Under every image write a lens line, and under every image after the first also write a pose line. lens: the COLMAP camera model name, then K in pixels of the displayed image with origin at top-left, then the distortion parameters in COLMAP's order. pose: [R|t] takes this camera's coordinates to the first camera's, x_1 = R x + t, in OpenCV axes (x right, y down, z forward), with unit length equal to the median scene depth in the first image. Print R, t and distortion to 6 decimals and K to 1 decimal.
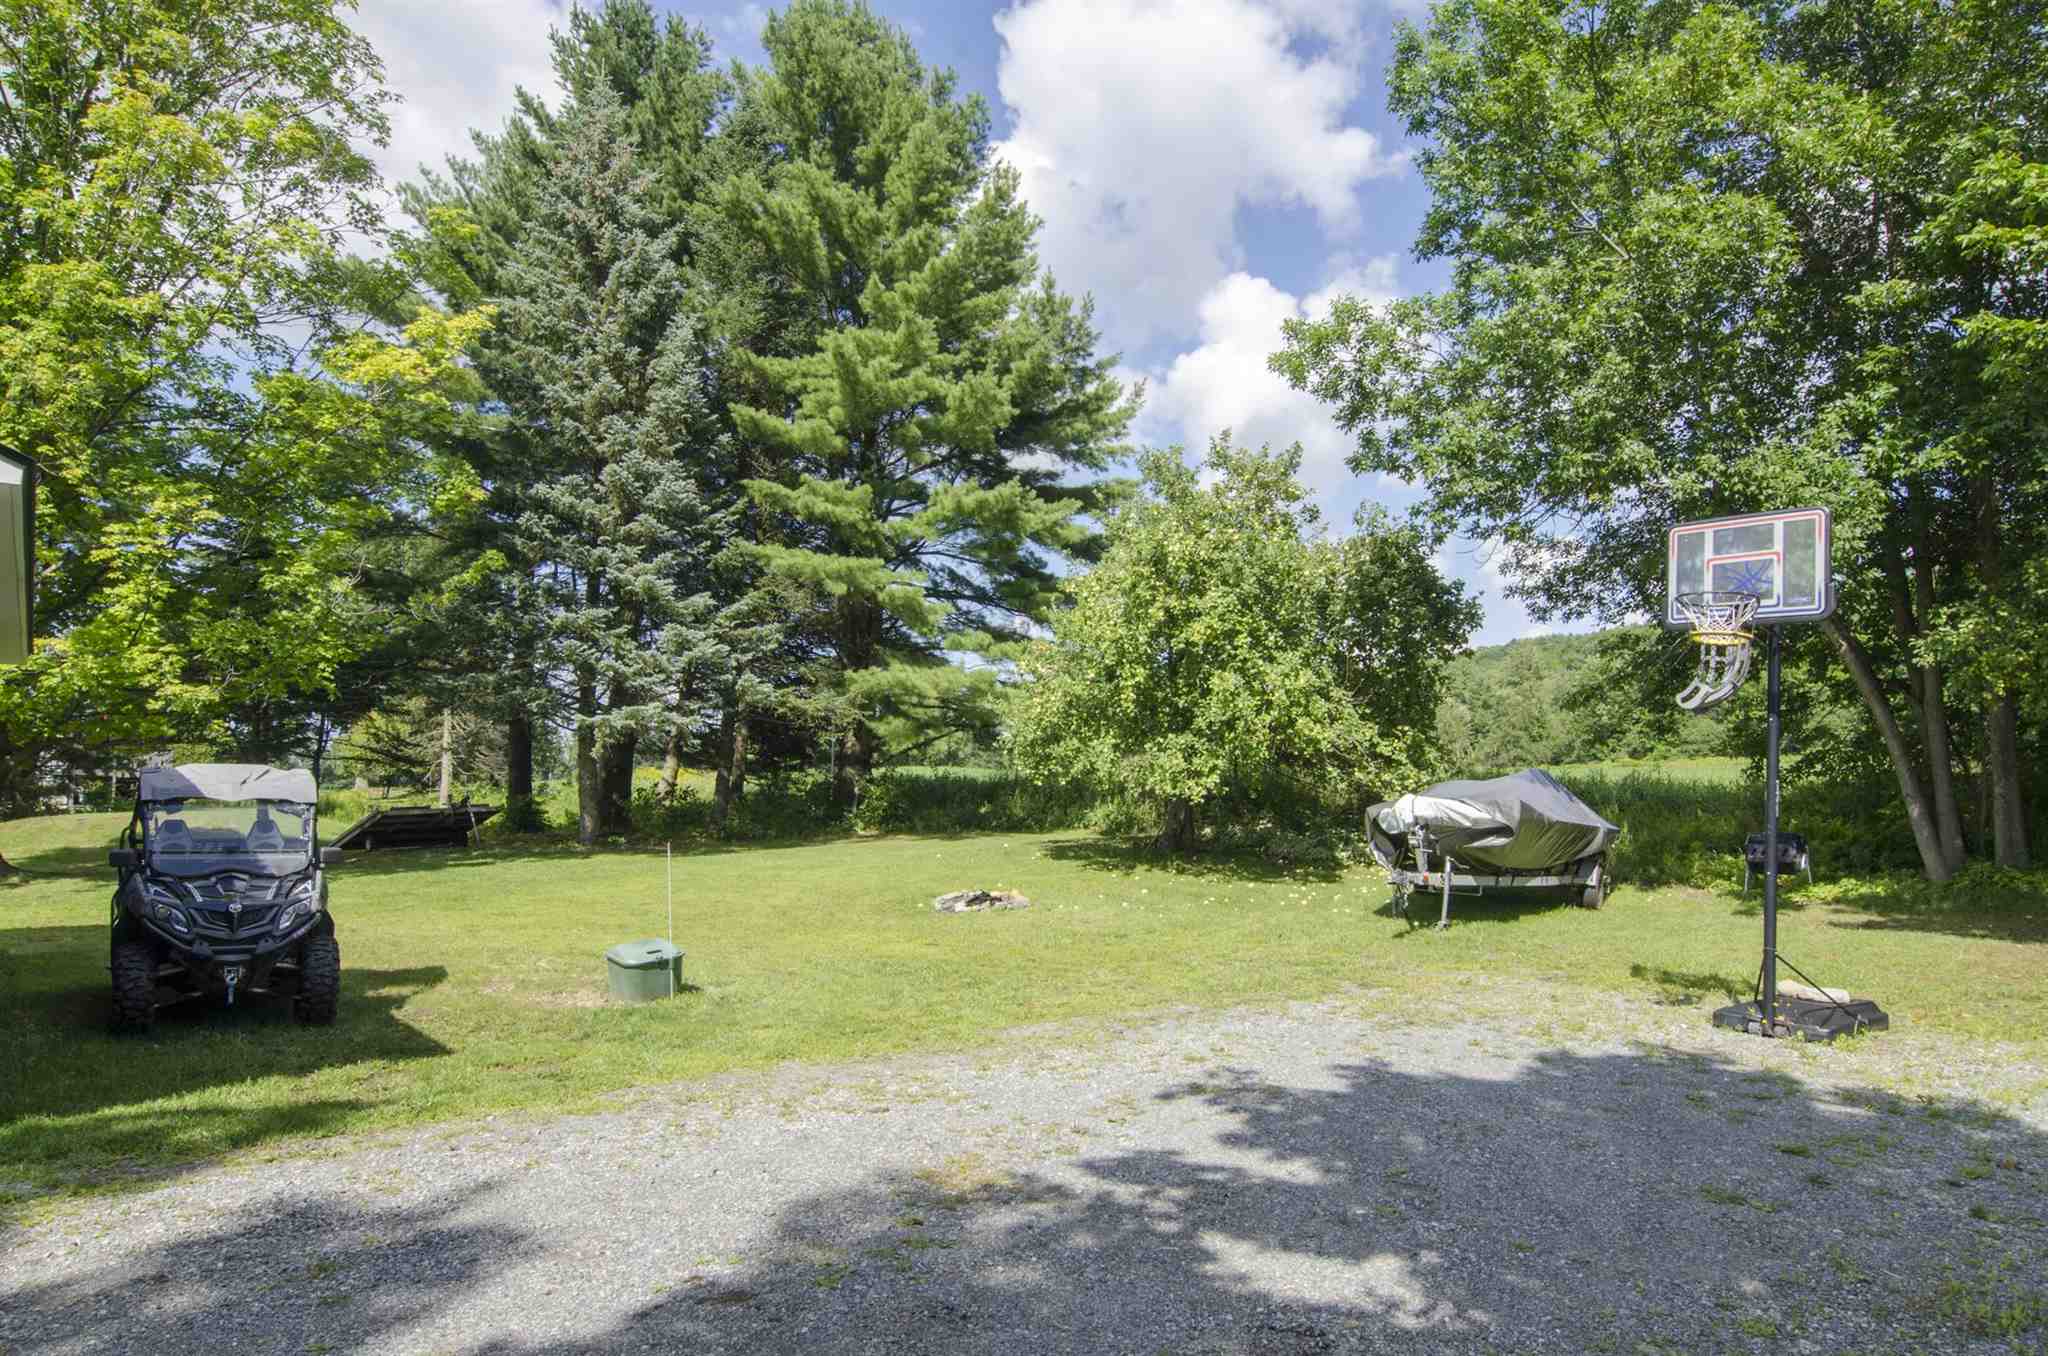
lens RADIAL K [[1333.3, 0, 1025.5], [0, 1333.3, 673.0], [0, 0, 1]] dist [-0.007909, -0.003441]
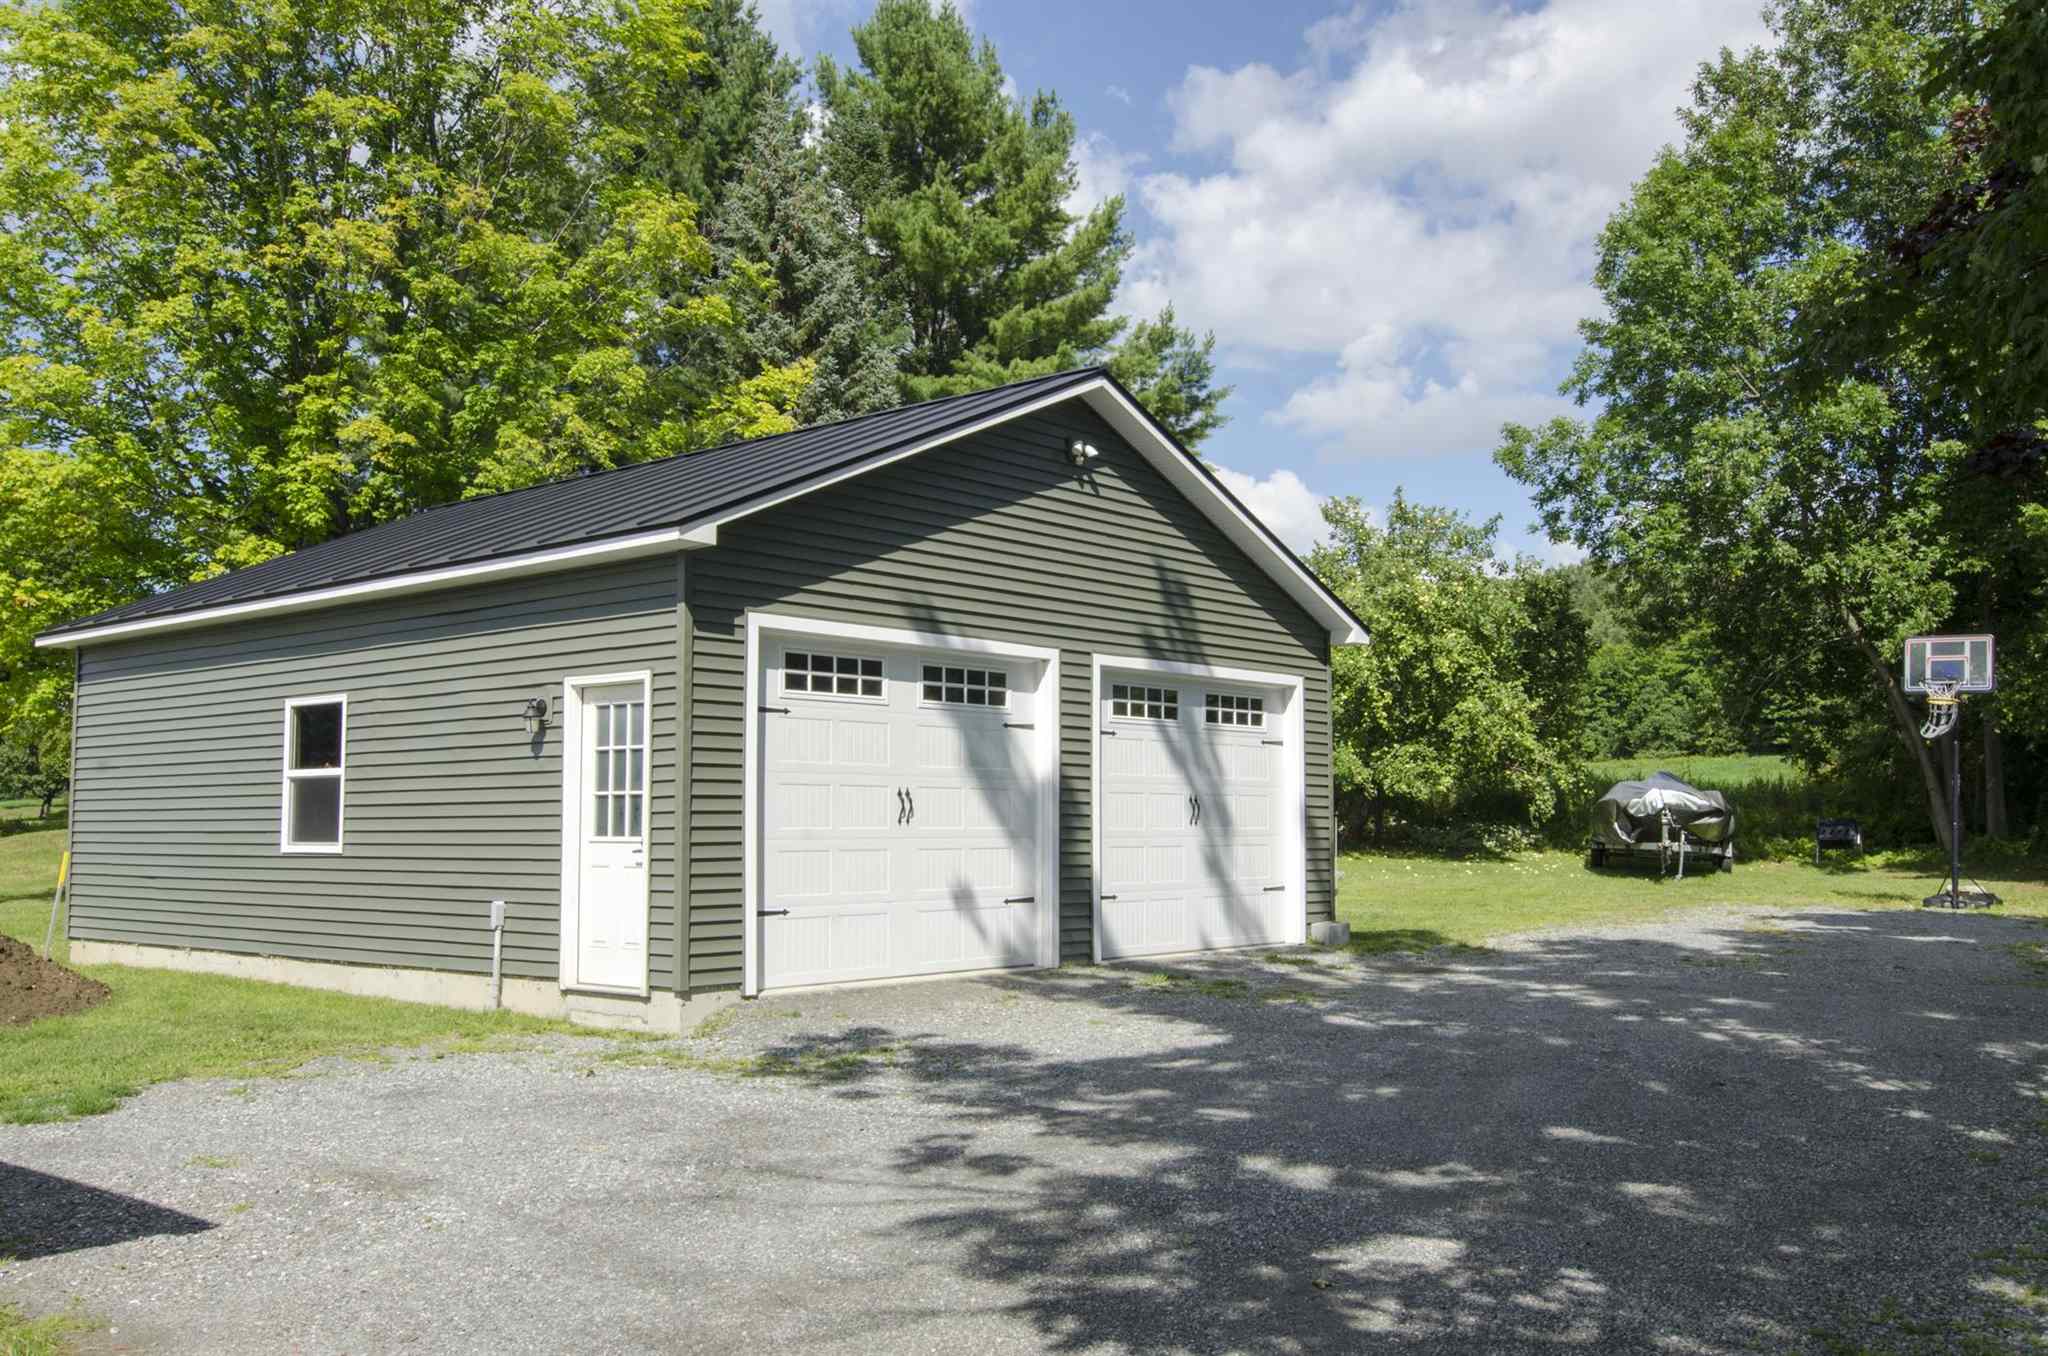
lens RADIAL K [[1801.2, 0, 1021.2], [0, 1801.2, 672.1], [0, 0, 1]] dist [-0.008180, 0.006088]
pose [[0.975741, 0.009449, 0.218724, -0.713817], [-0.012344, 0.999853, 0.011872, -0.043856], [-0.218580, -0.014284, 0.975715, -0.662665]]
